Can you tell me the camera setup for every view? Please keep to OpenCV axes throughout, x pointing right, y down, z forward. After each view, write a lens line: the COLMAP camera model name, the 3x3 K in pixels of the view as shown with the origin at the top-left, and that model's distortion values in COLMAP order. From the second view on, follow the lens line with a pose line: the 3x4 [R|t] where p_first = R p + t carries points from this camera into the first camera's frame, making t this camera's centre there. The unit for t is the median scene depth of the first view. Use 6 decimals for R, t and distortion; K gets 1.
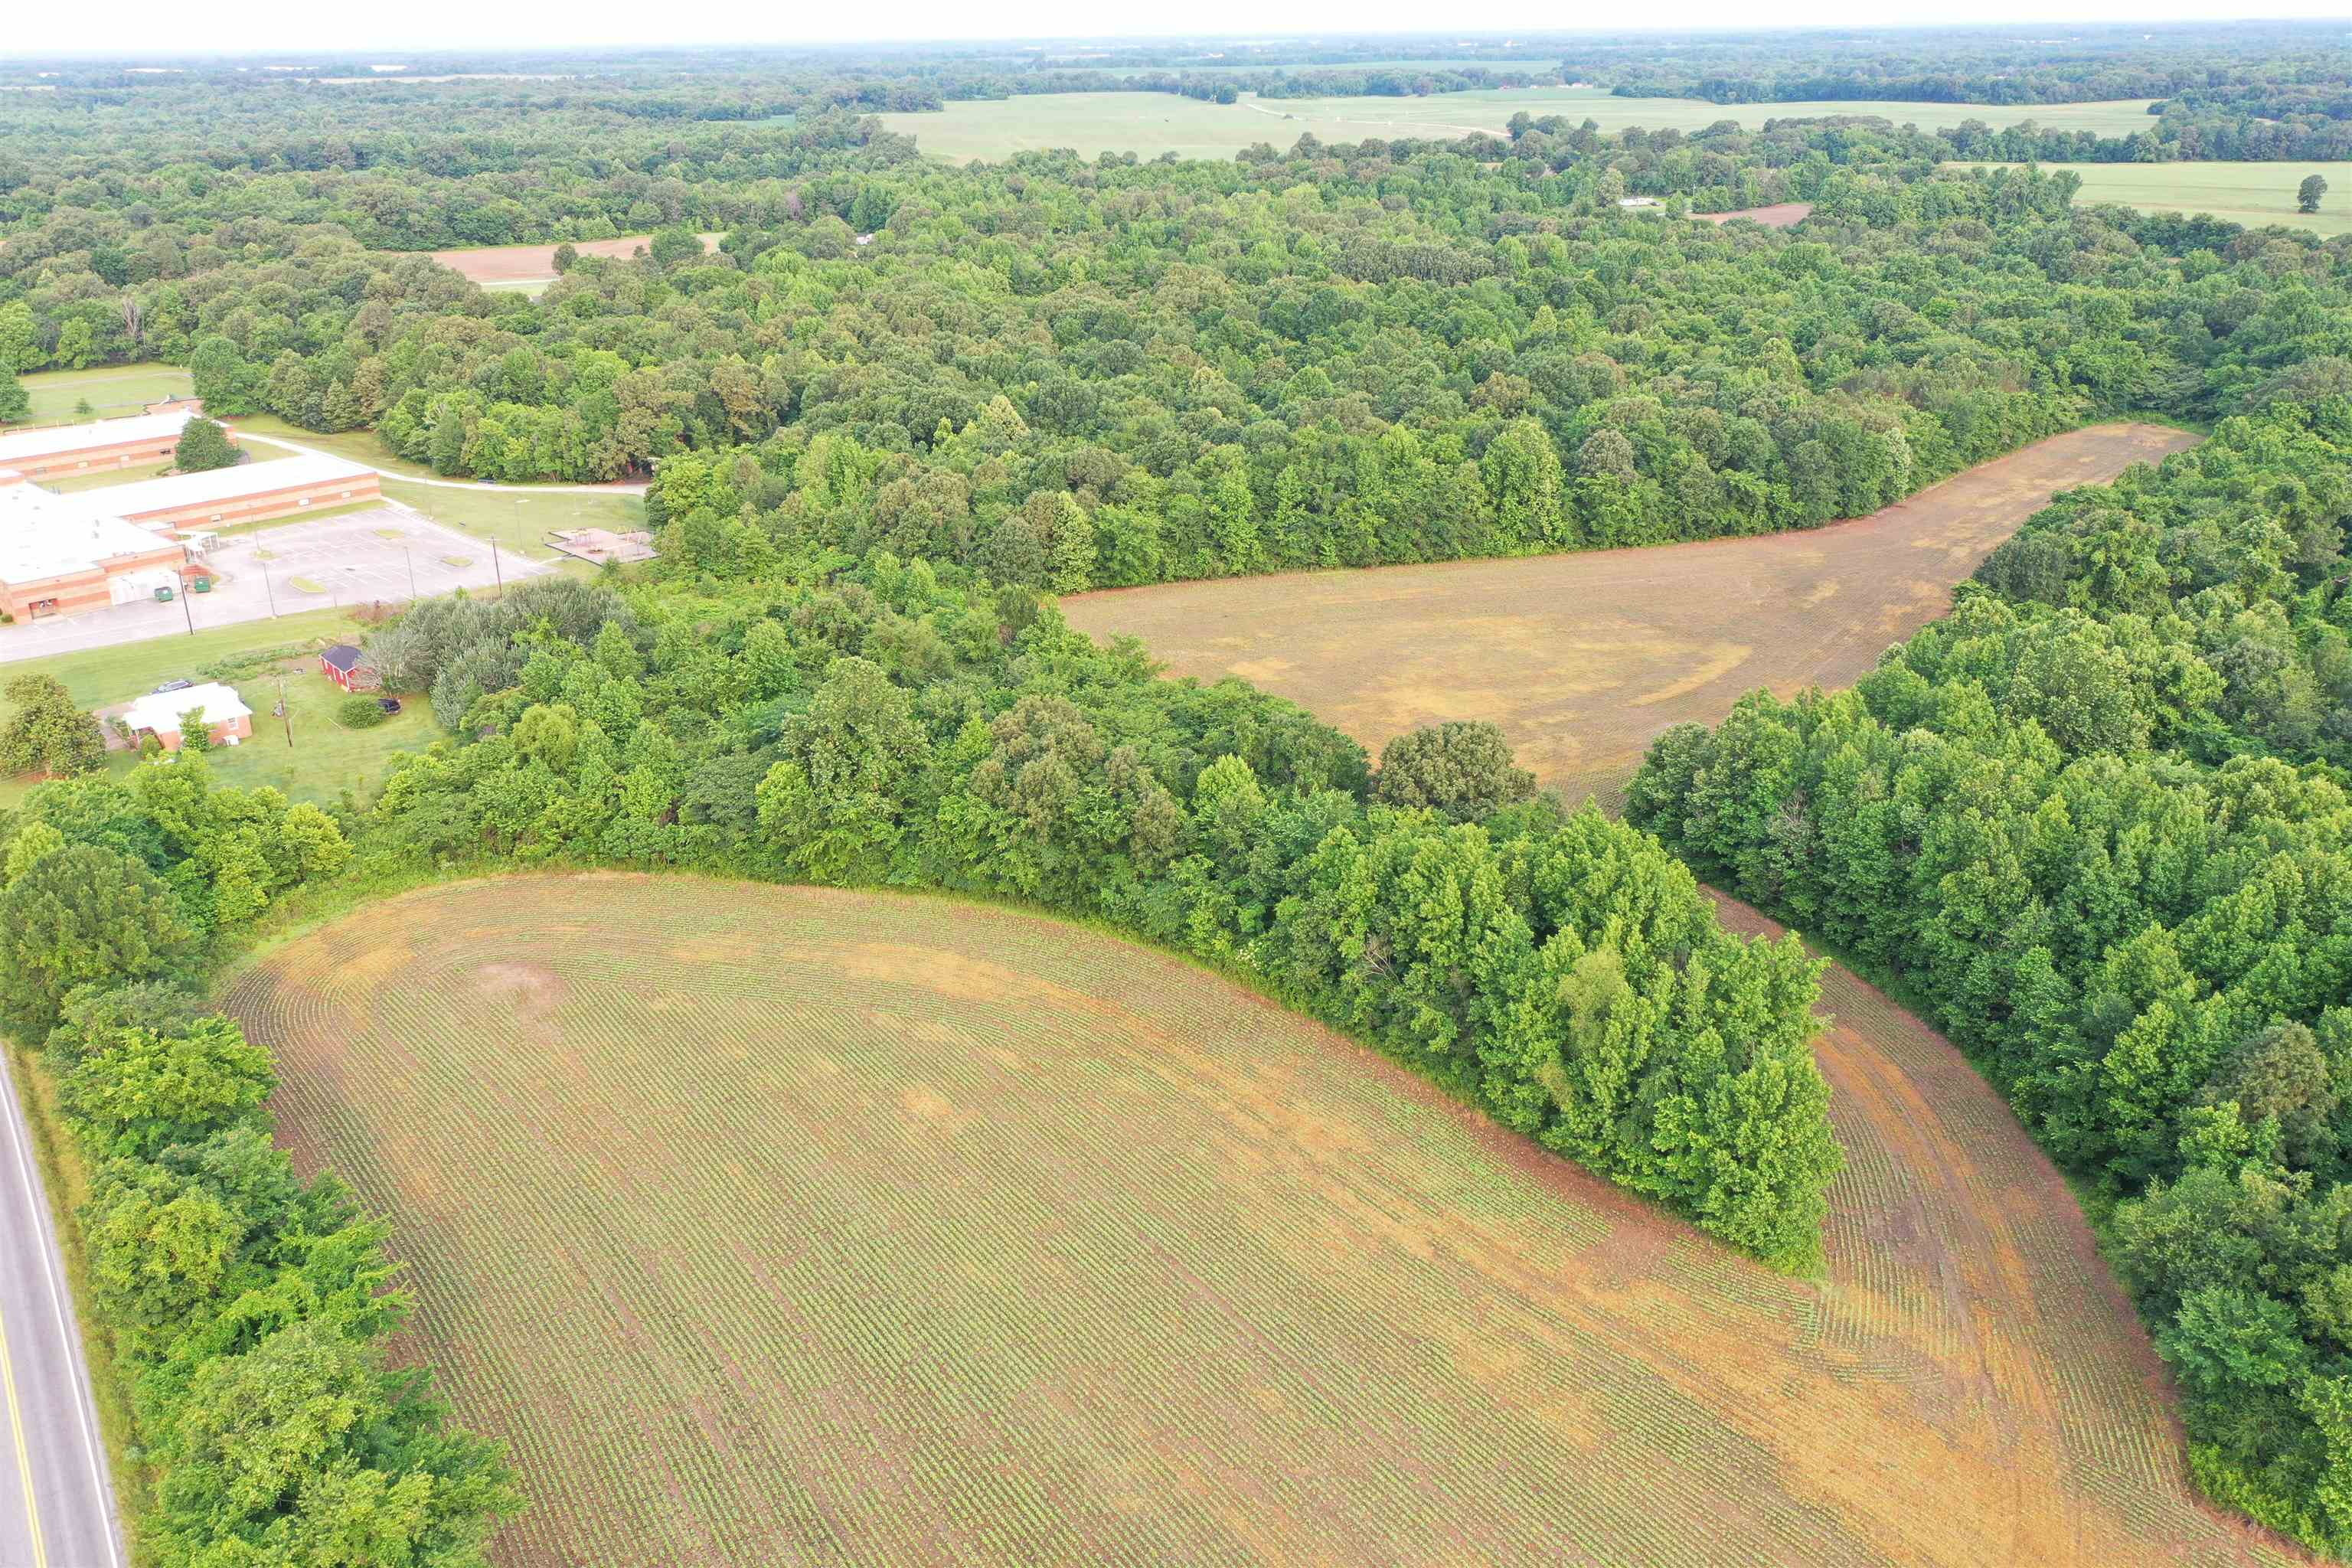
lens RADIAL K [[1859.7, 0, 1172.4], [0, 1859.7, 780.5], [0, 0, 1]] dist [0.010912, -0.001130]
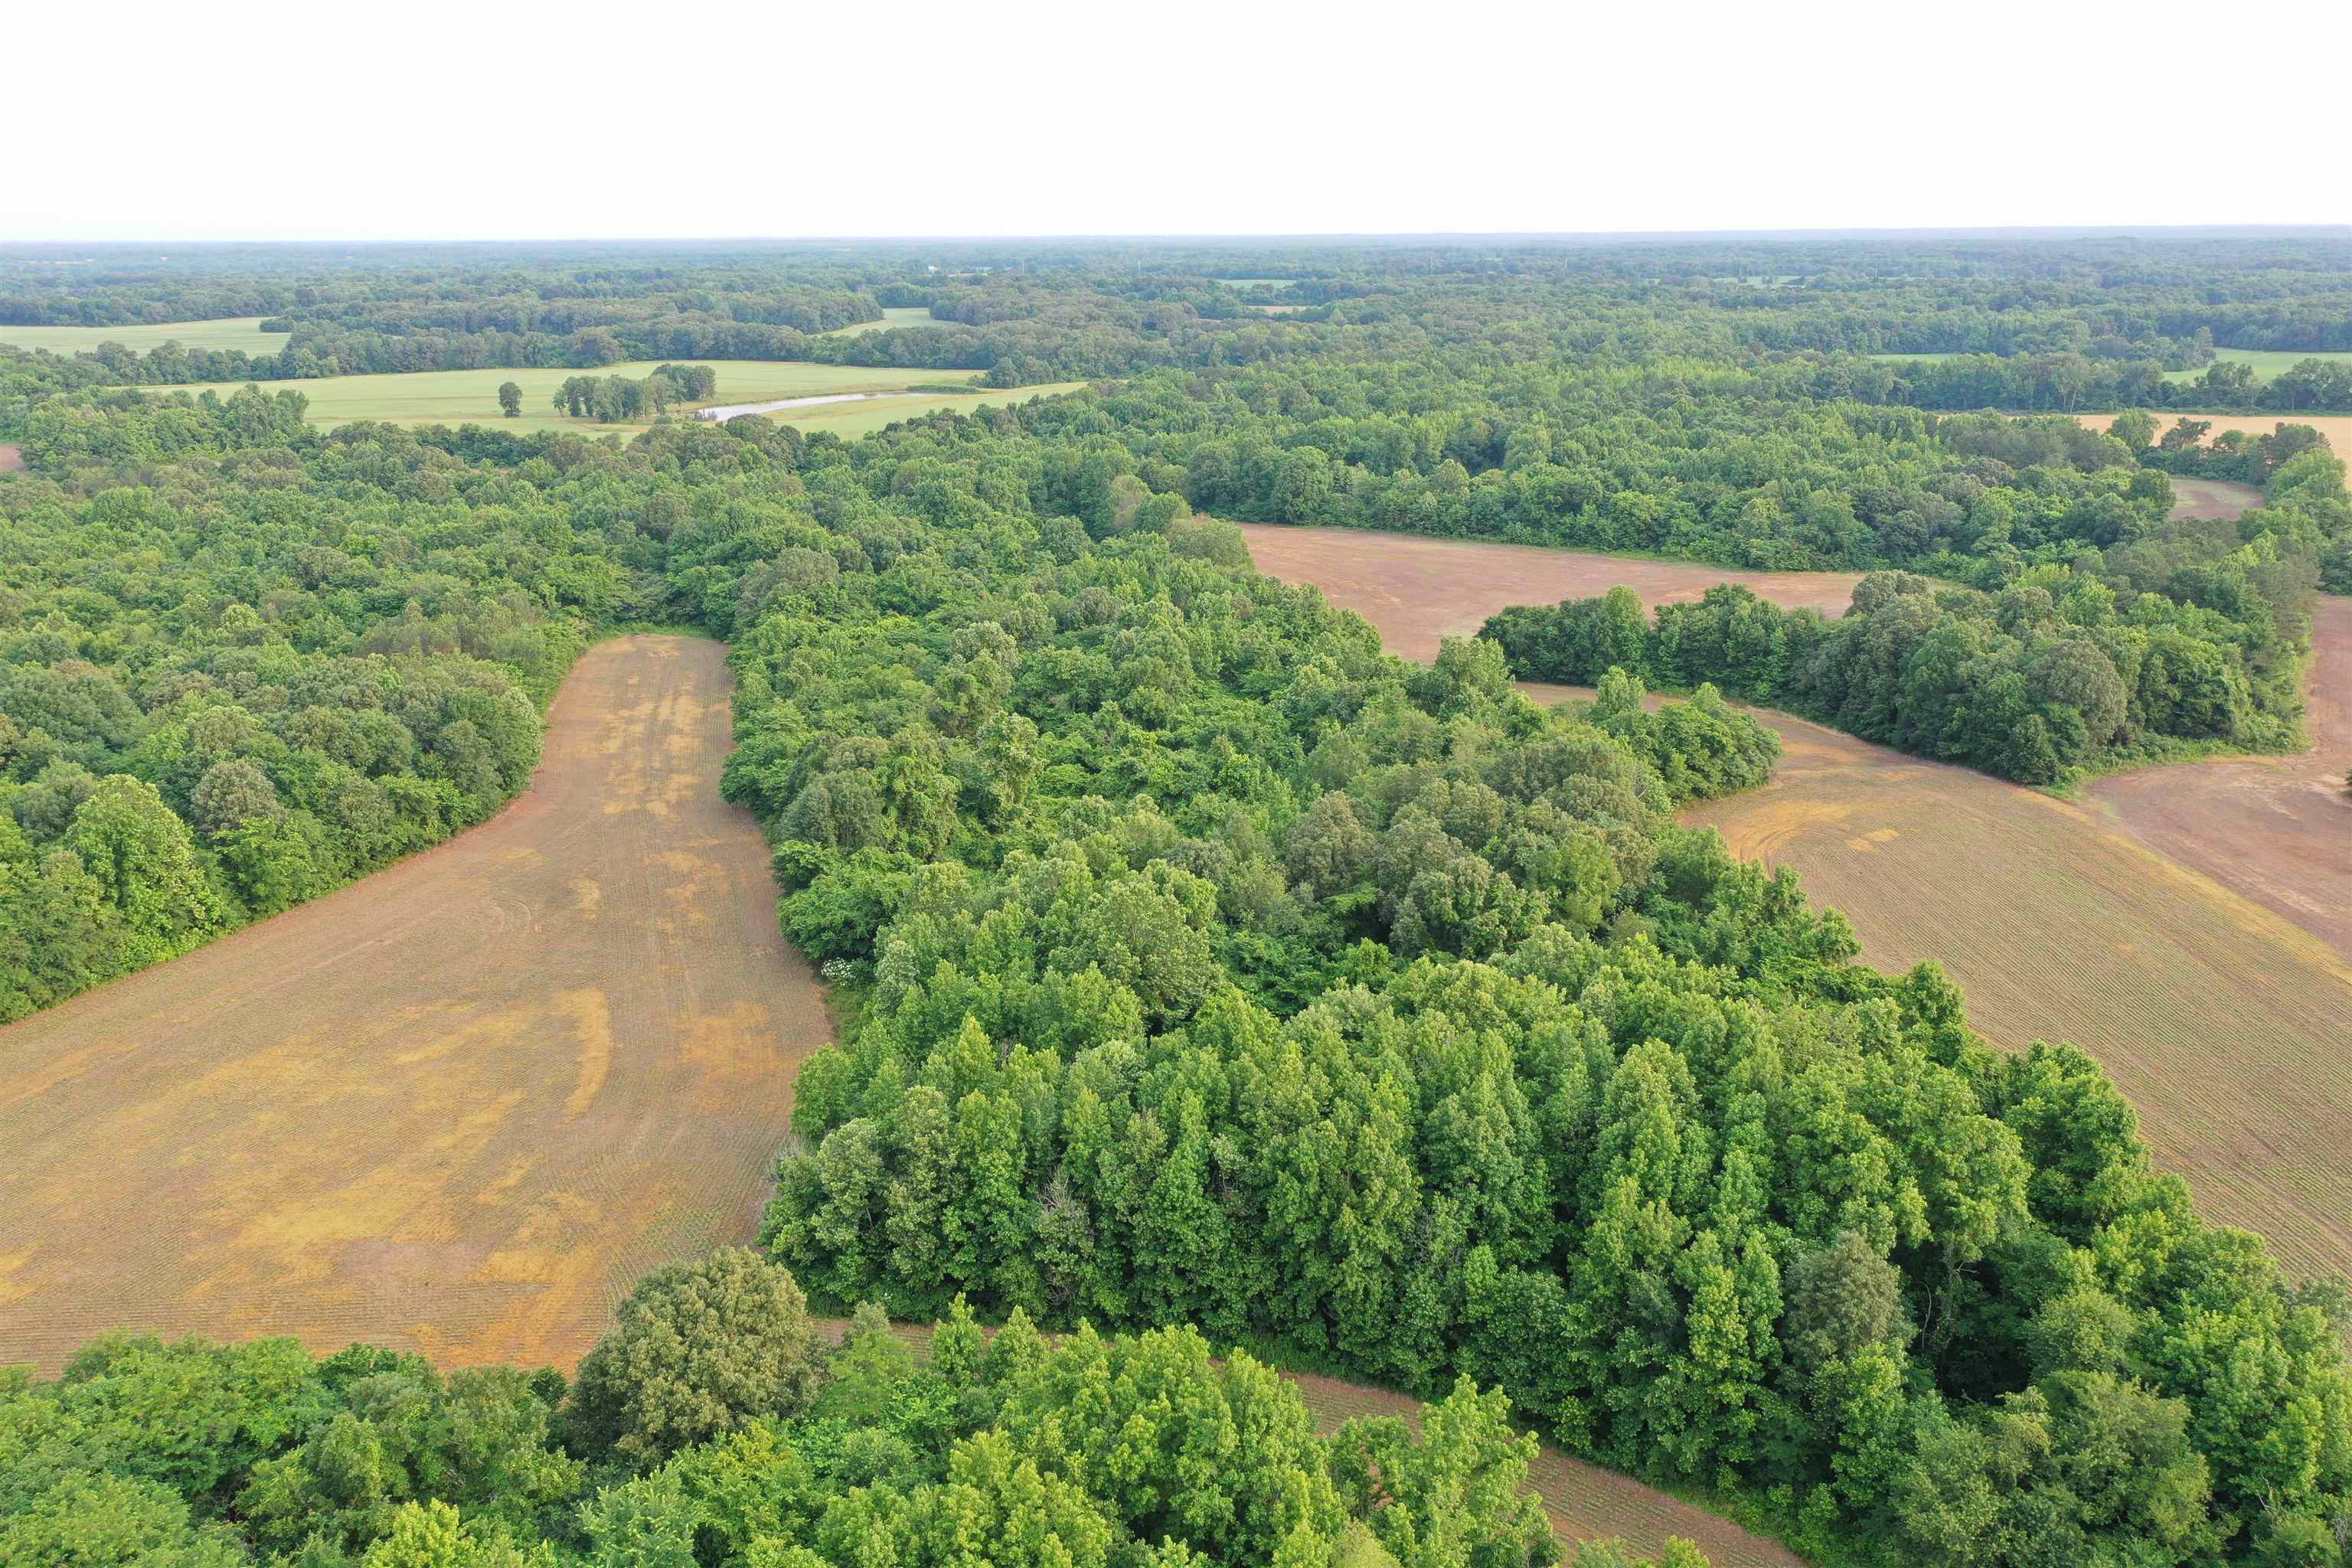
lens RADIAL K [[1859.0, 0, 1171.3], [0, 1859.0, 783.8], [0, 0, 1]] dist [0.010882, -0.000754]
pose [[0.589534, -0.221656, 0.776736, -0.124196], [0.301400, 0.952525, 0.043061, -0.098788], [-0.749405, 0.208722, 0.628353, 0.253350]]
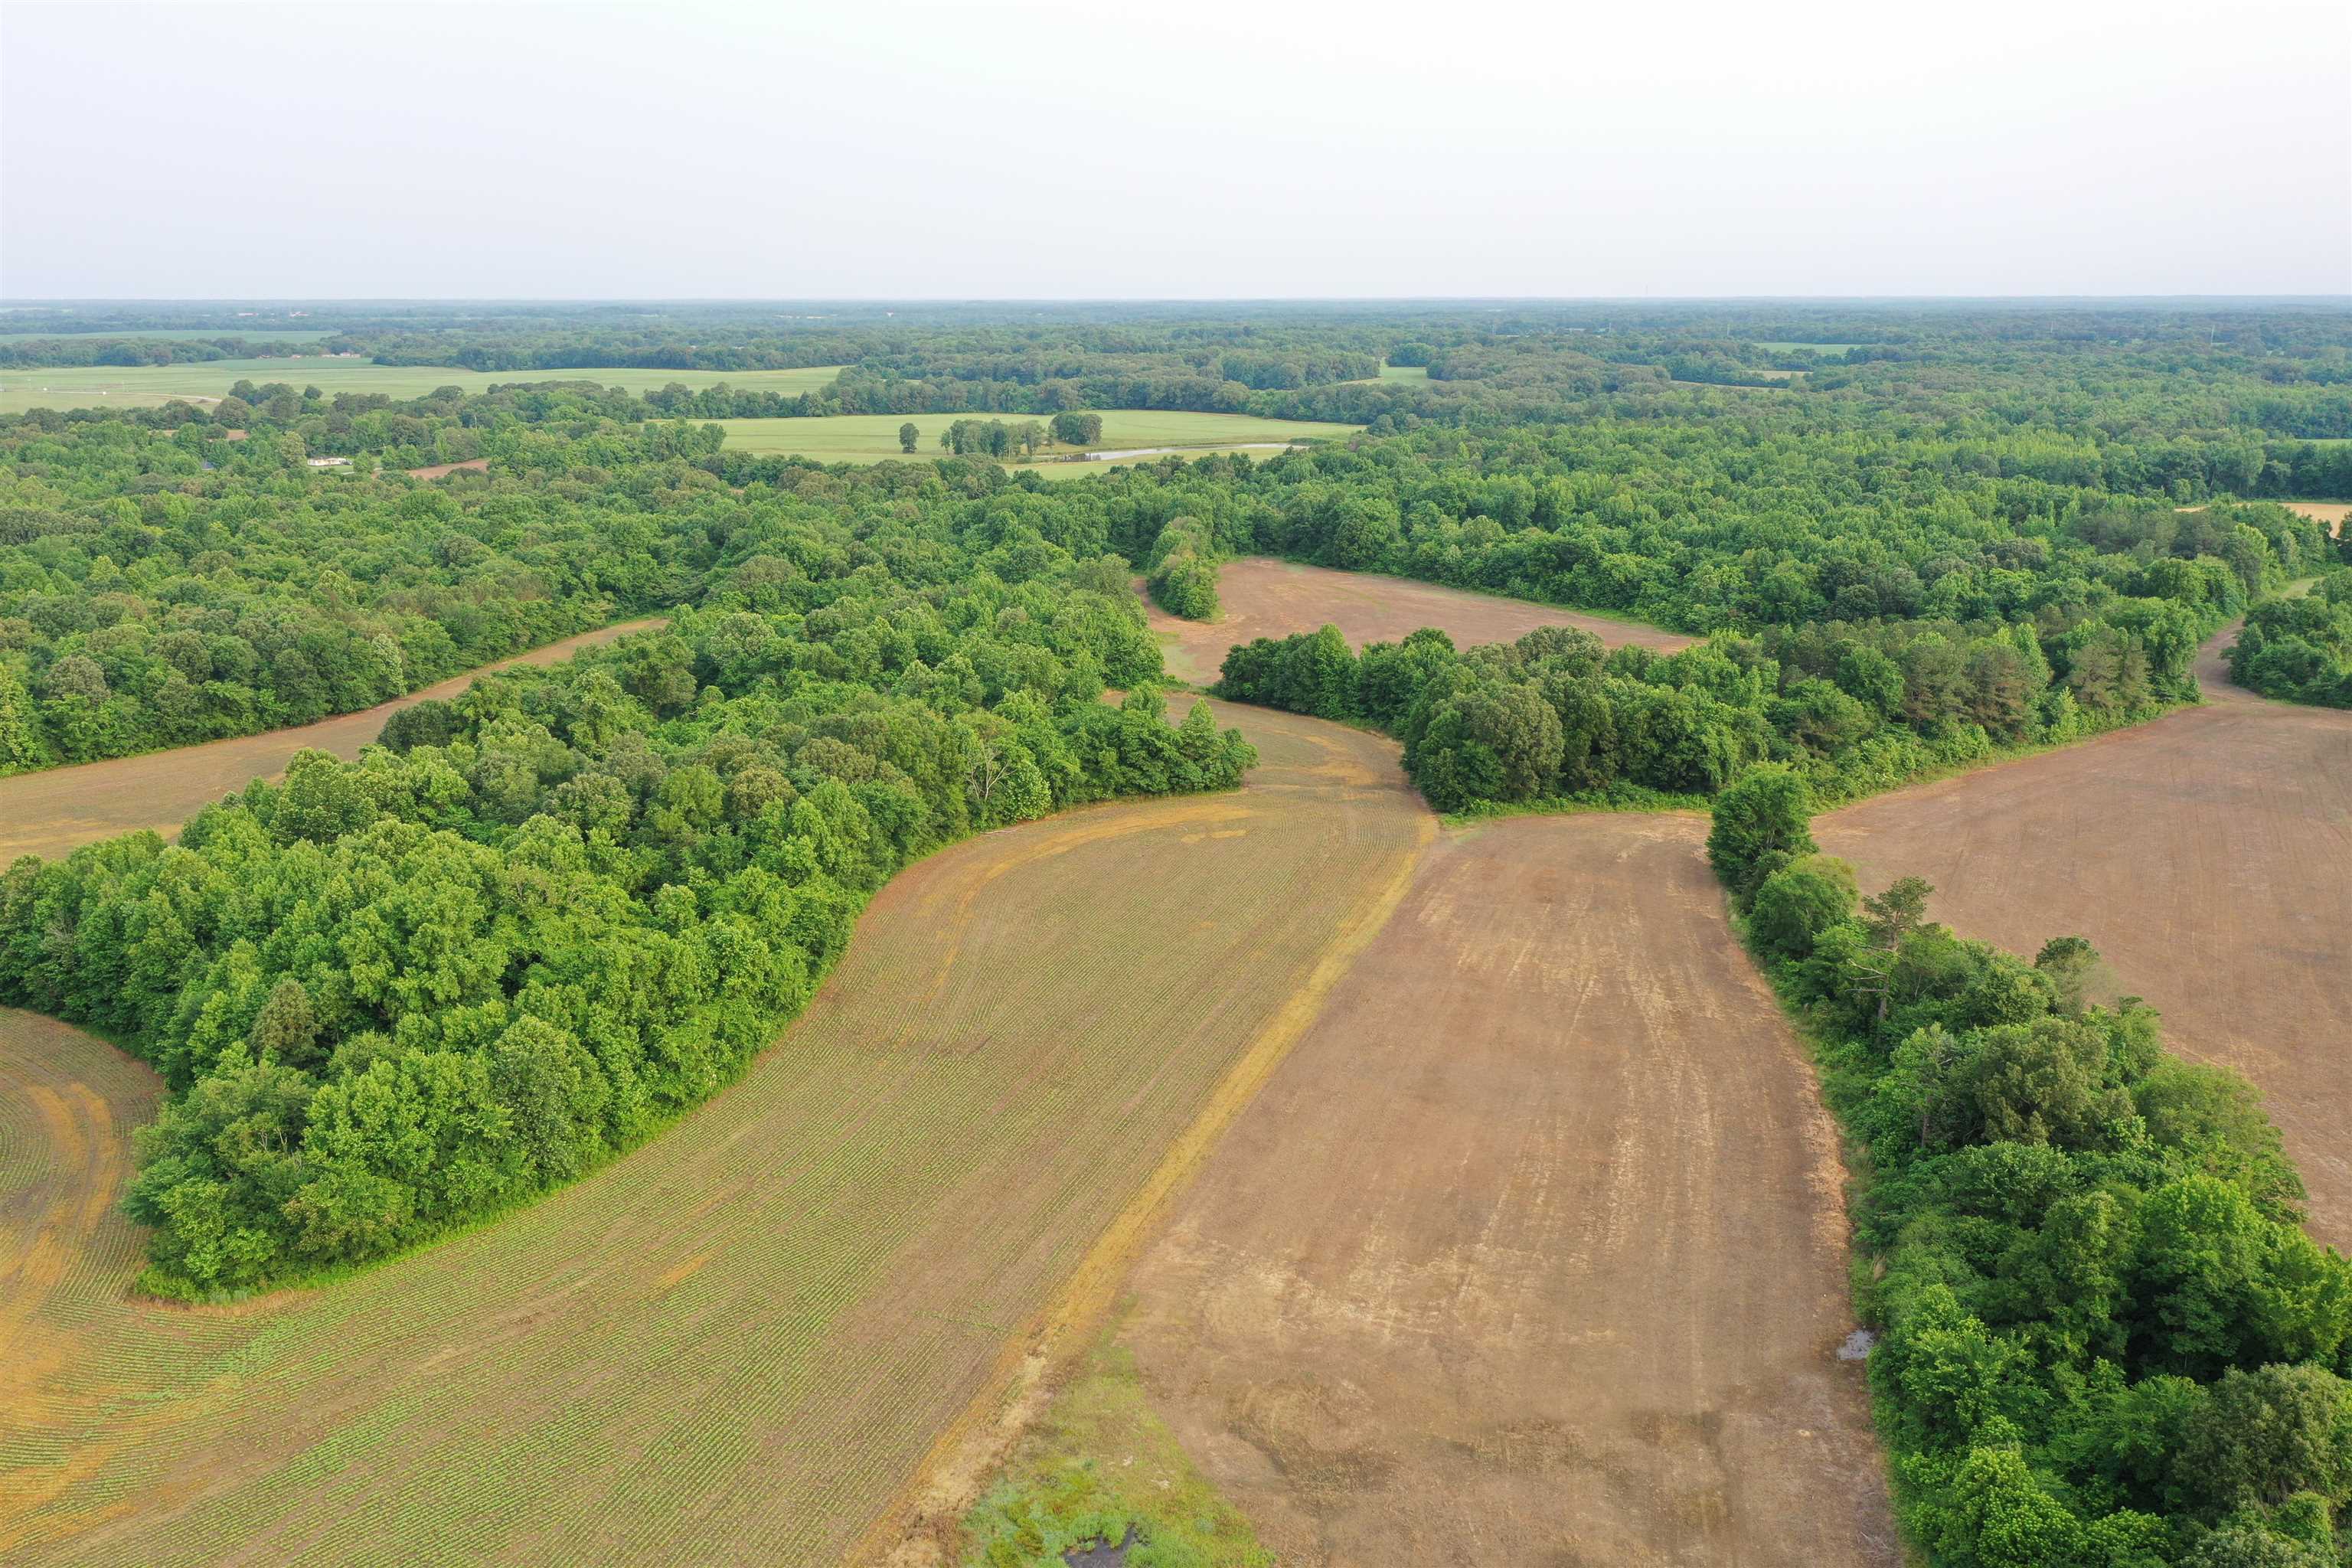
lens RADIAL K [[1859.0, 0, 1171.3], [0, 1859.0, 783.8], [0, 0, 1]] dist [0.010882, -0.000754]
pose [[0.833353, -0.129135, 0.537444, 0.173596], [0.197904, 0.977575, -0.071978, 0.091174], [-0.516097, 0.166345, 0.840222, -0.237845]]
